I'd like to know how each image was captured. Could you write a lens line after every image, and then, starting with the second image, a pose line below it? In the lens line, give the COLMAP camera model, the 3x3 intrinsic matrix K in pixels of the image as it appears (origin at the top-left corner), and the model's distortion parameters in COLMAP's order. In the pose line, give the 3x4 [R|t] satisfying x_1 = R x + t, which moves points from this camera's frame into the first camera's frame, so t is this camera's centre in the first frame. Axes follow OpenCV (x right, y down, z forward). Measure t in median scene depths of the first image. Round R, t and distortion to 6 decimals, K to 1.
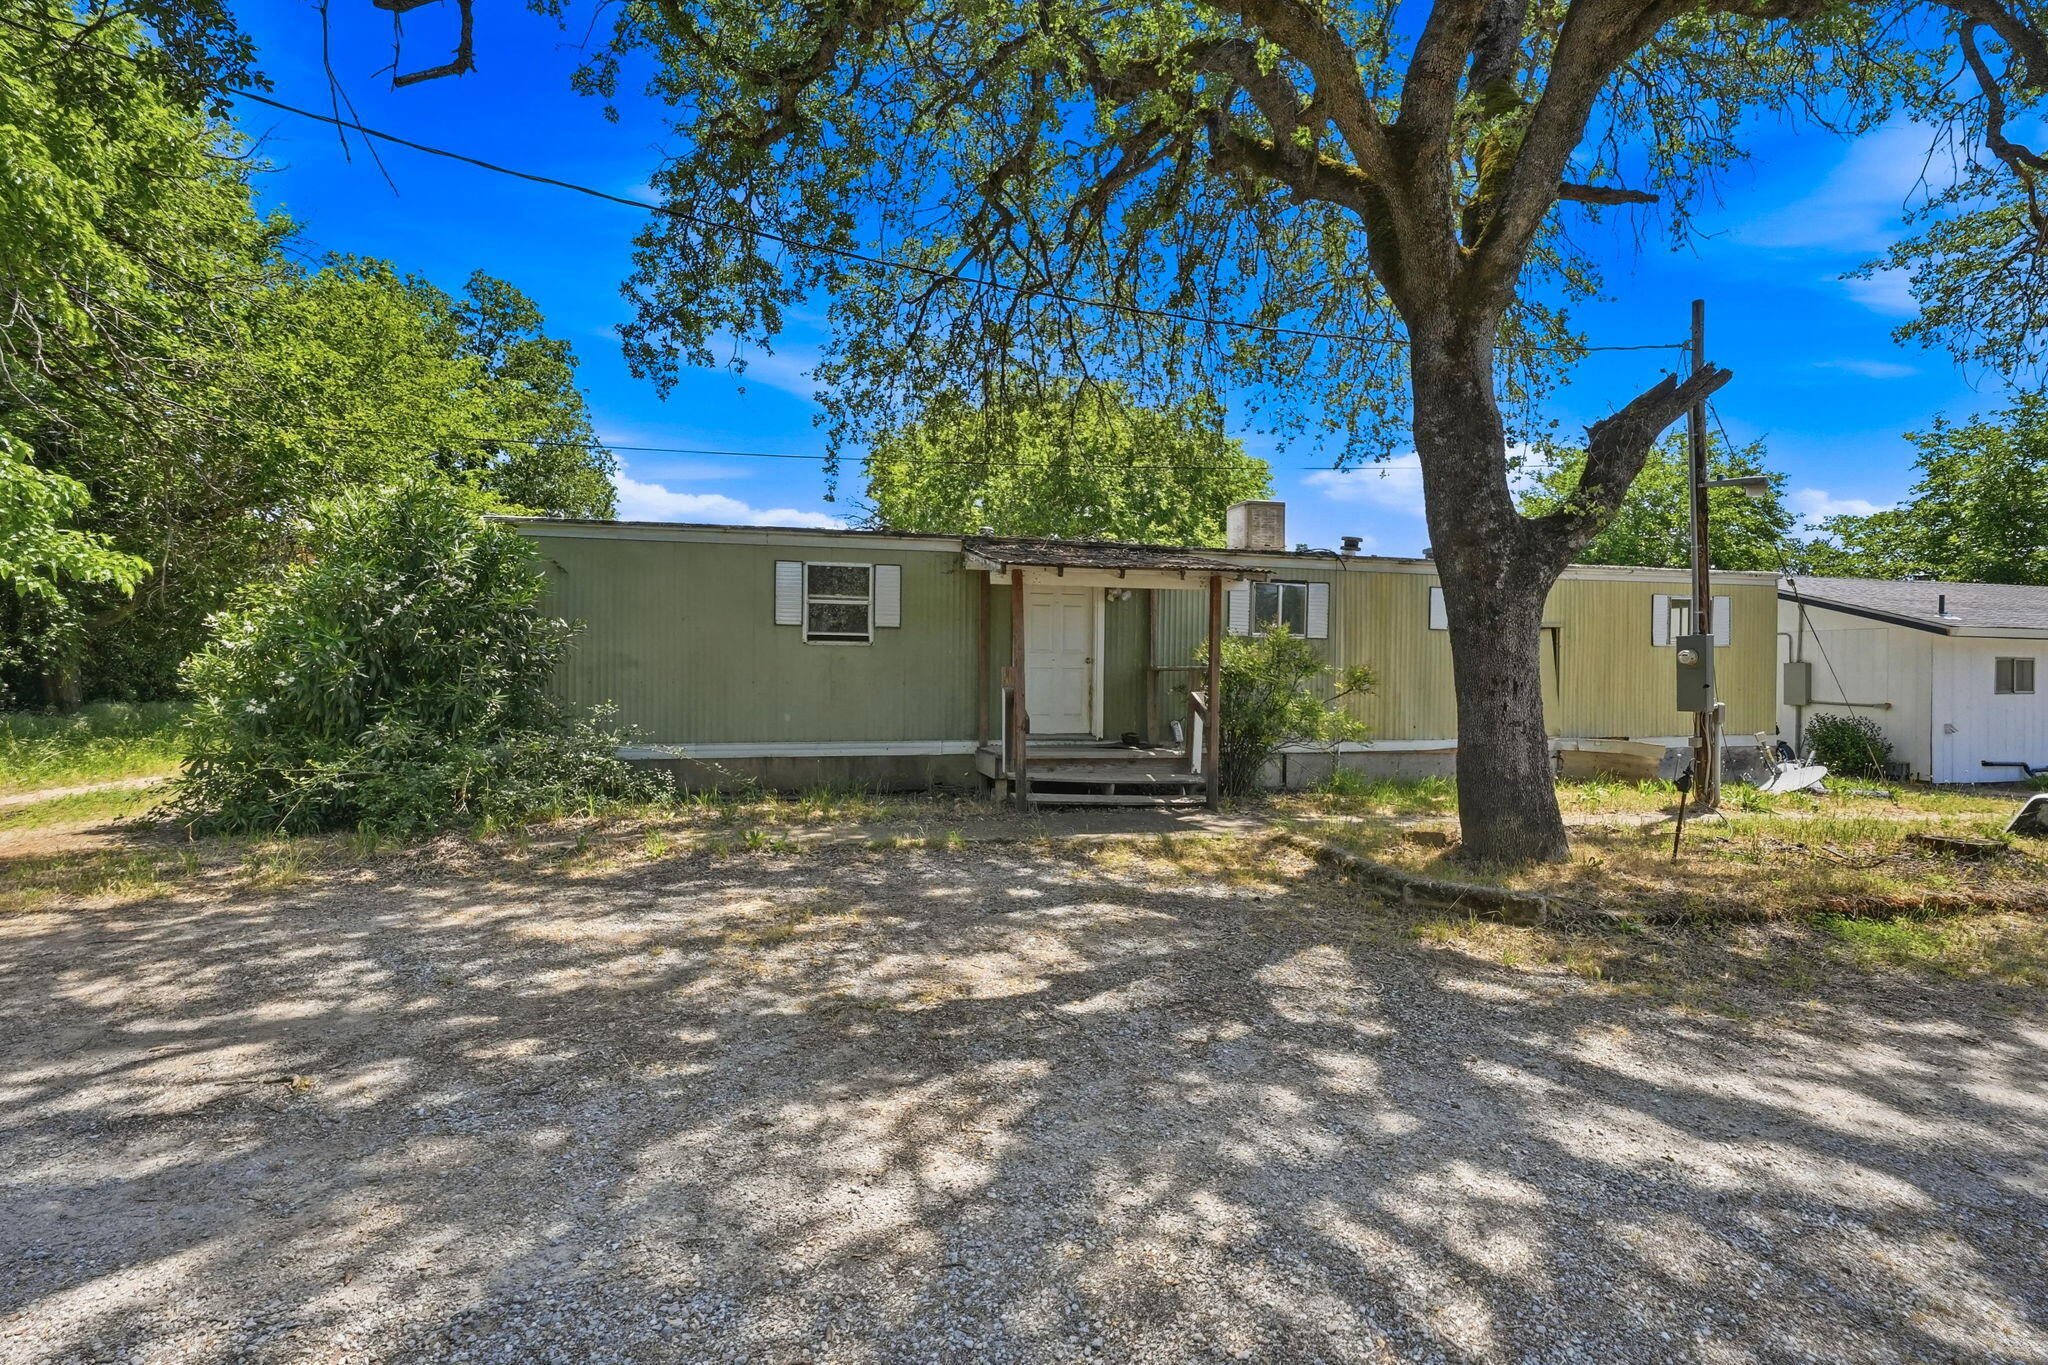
lens RADIAL K [[848.4, 0, 1021.8], [0, 848.4, 679.6], [0, 0, 1]] dist [-0.002080, 0.000428]
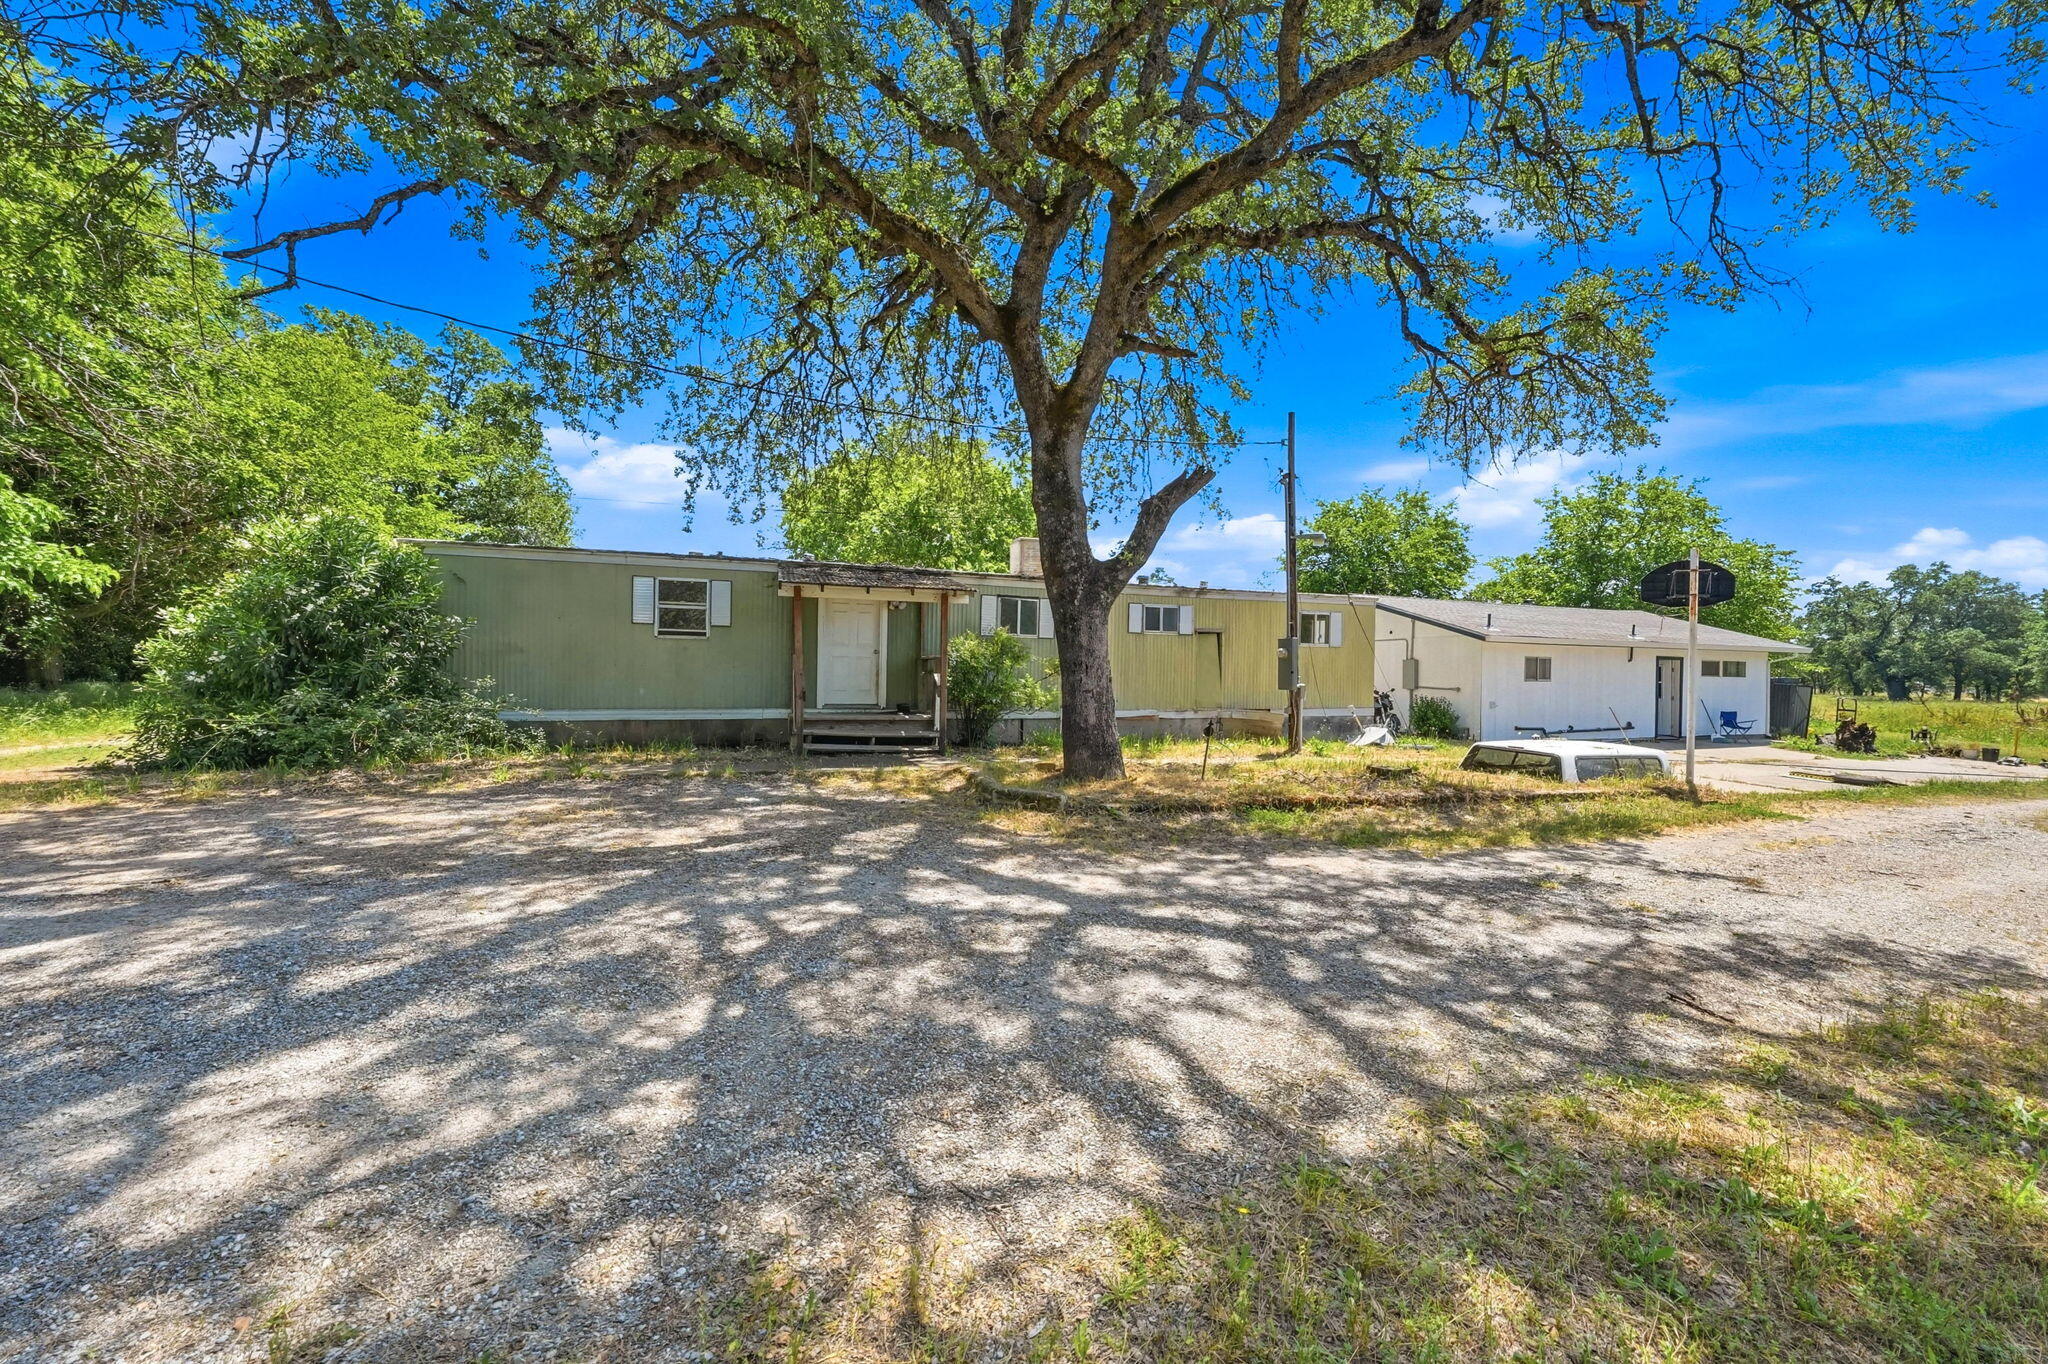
lens RADIAL K [[699.5, 0, 1023.8], [0, 699.5, 677.1], [0, 0, 1]] dist [0.000178, -0.000194]
pose [[0.995218, 0.005423, 0.097528, 0.257075], [-0.005787, 0.999977, 0.003455, 0.016458], [-0.097507, -0.004003, 0.995227, -0.206104]]
